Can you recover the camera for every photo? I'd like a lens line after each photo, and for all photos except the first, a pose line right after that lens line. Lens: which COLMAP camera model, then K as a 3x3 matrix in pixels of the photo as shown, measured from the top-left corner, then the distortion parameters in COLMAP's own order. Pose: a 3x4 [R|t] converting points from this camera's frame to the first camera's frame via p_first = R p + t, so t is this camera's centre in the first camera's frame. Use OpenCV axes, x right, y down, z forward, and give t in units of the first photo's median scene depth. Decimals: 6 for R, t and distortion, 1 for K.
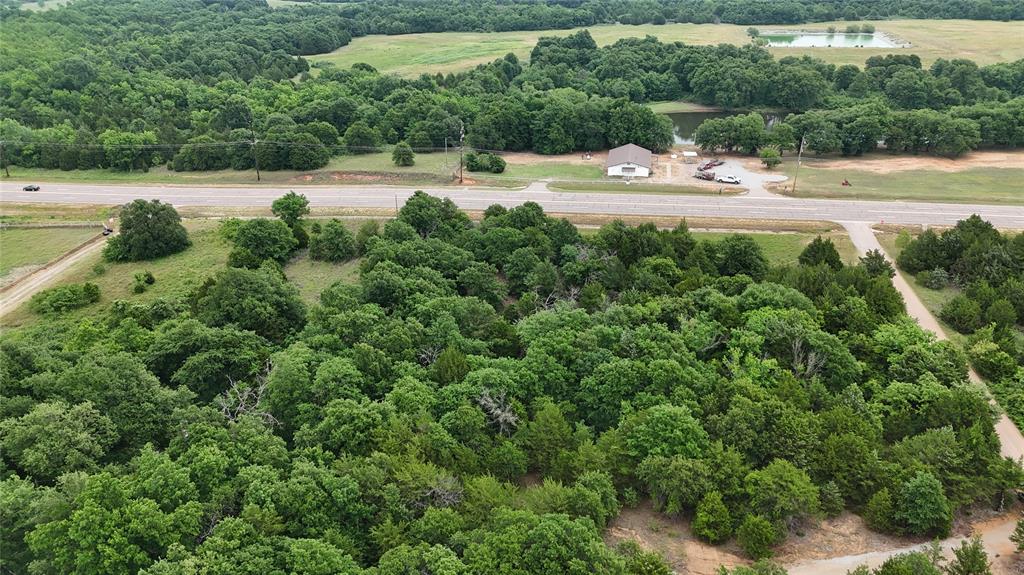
lens RADIAL K [[758.2, 0, 512.0], [0, 758.2, 287.5], [0, 0, 1]] dist [0.079028, -0.079527]
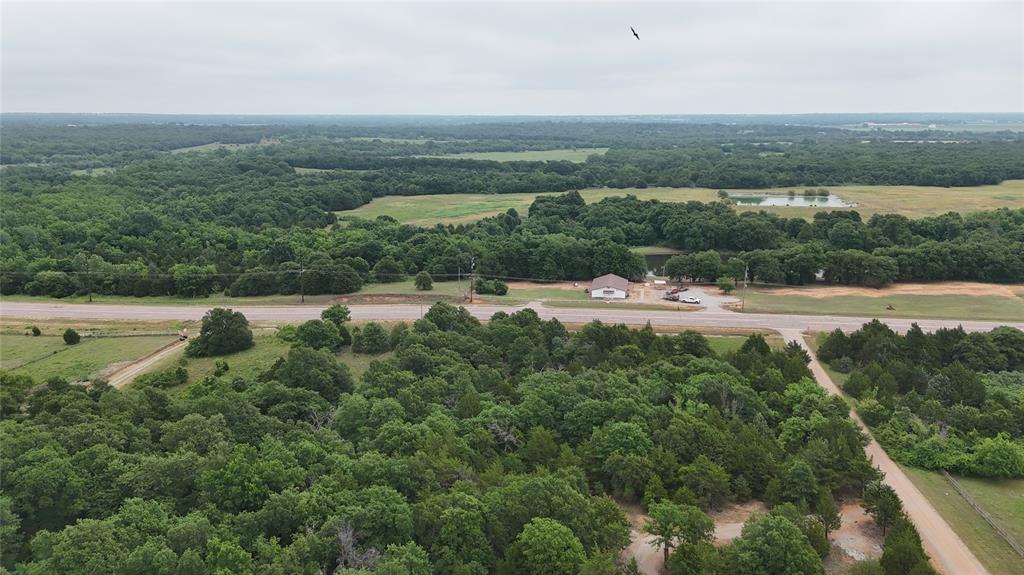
lens RADIAL K [[758.2, 0, 512.0], [0, 758.2, 287.5], [0, 0, 1]] dist [0.079028, -0.079527]
pose [[0.999993, 0.003769, 0.000411, -0.002308], [-0.003603, 0.978406, -0.206661, 0.087909], [-0.001181, 0.206658, 0.978413, -0.187860]]
